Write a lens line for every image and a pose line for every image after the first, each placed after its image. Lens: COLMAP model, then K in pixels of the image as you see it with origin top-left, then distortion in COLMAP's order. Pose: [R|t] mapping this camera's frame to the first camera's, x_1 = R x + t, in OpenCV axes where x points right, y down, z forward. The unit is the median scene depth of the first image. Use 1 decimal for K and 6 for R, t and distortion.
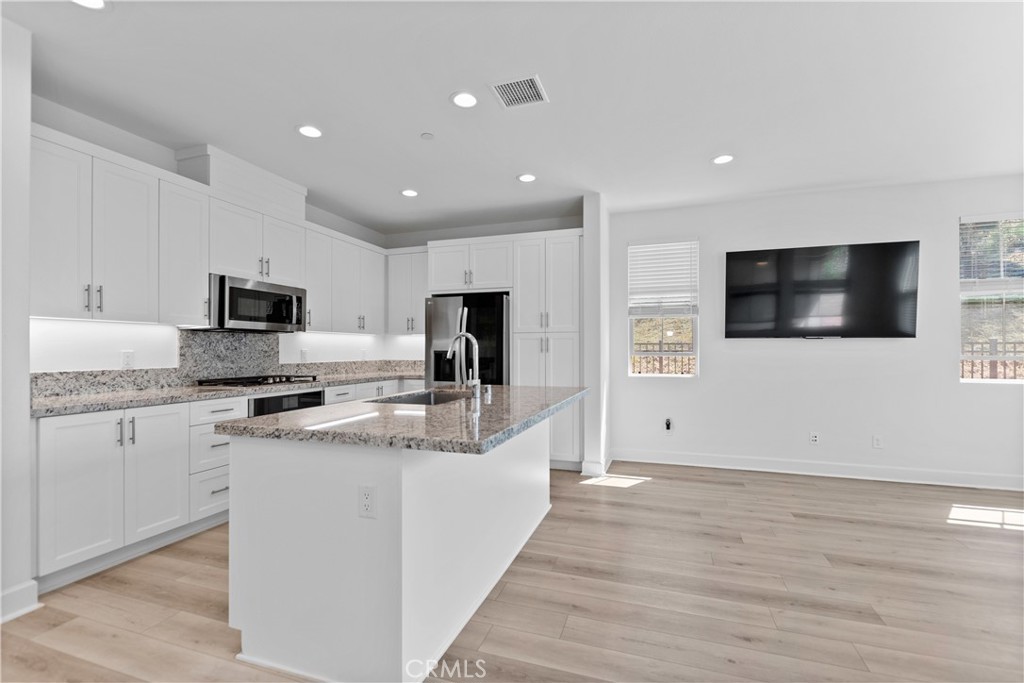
lens RADIAL K [[445.3, 0, 517.1], [0, 445.3, 348.2], [0, 0, 1]] dist [0.004167, -0.000919]
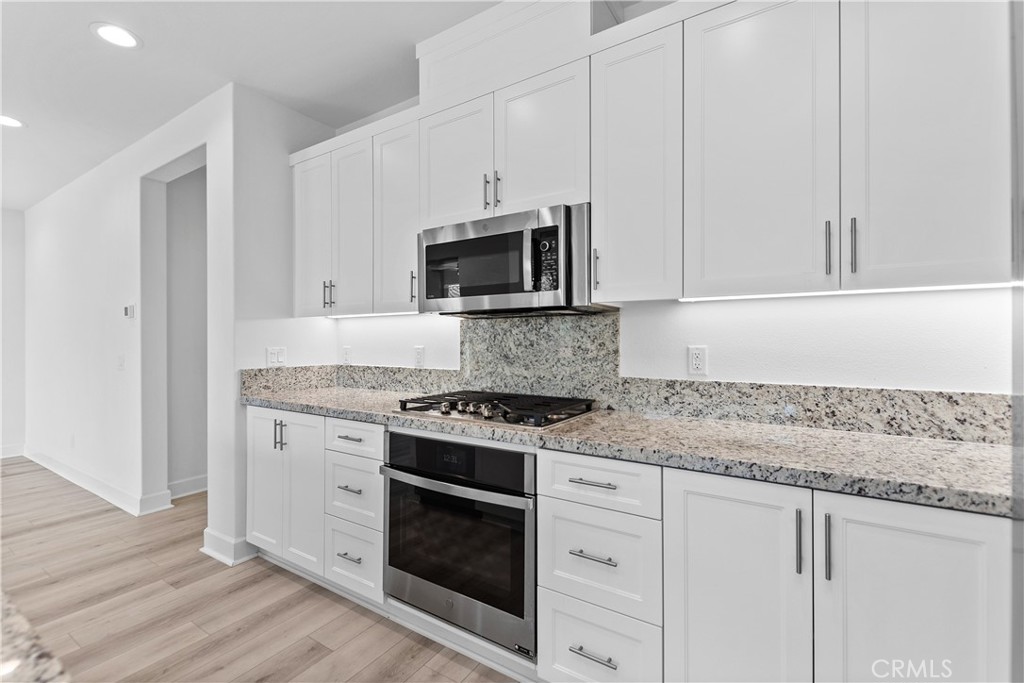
lens RADIAL K [[445.3, 0, 514.8], [0, 445.3, 338.3], [0, 0, 1]] dist [0.004167, -0.000919]
pose [[-0.243972, -0.001449, -0.969781, -0.059102], [0.006687, 0.999973, -0.003176, -0.004997], [0.969759, -0.007260, -0.243956, 1.094991]]
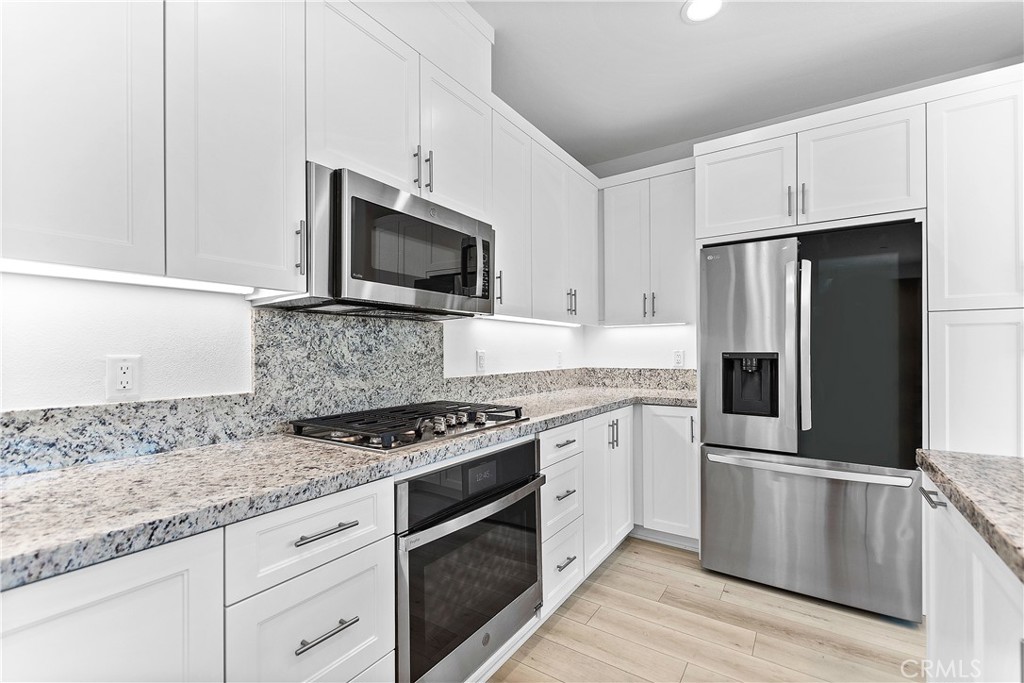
lens RADIAL K [[445.3, 0, 515.7], [0, 445.3, 348.2], [0, 0, 1]] dist [0.004167, -0.000919]
pose [[0.965279, -0.004642, -0.261181, -0.340247], [0.004022, 0.999988, -0.002905, 0.001453], [0.261191, 0.001754, 0.965286, 0.556072]]
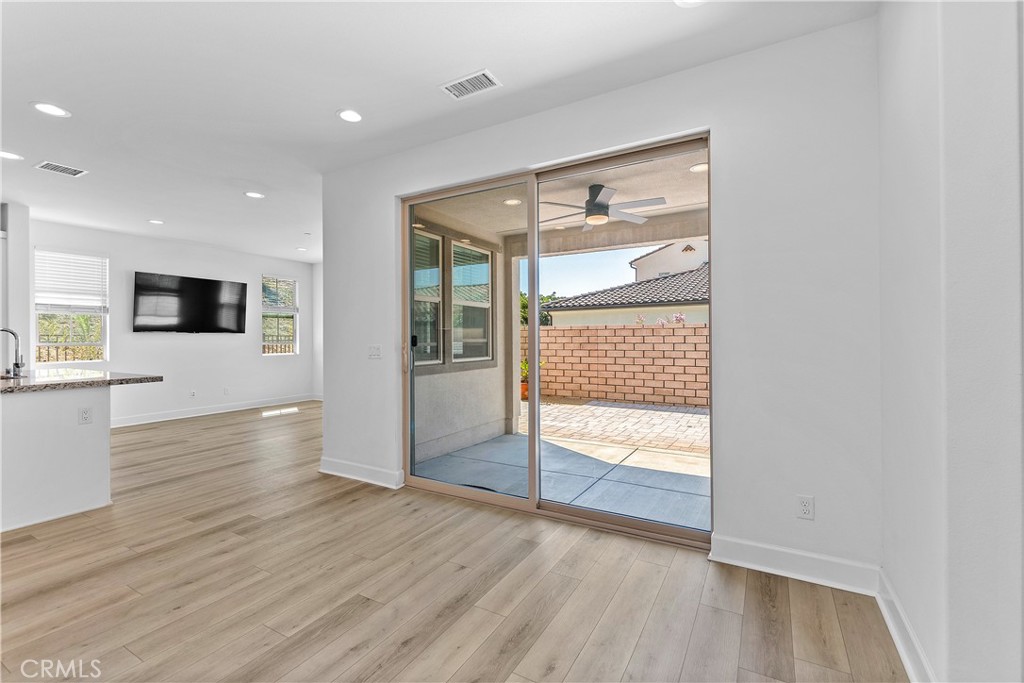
lens RADIAL K [[445.3, 0, 506.2], [0, 445.3, 334.6], [0, 0, 1]] dist [0.004167, -0.000919]
pose [[0.201865, 0.008119, 0.979380, -0.774577], [0.006841, 0.999930, -0.009700, 0.006650], [-0.979389, 0.008658, 0.201796, -0.493374]]
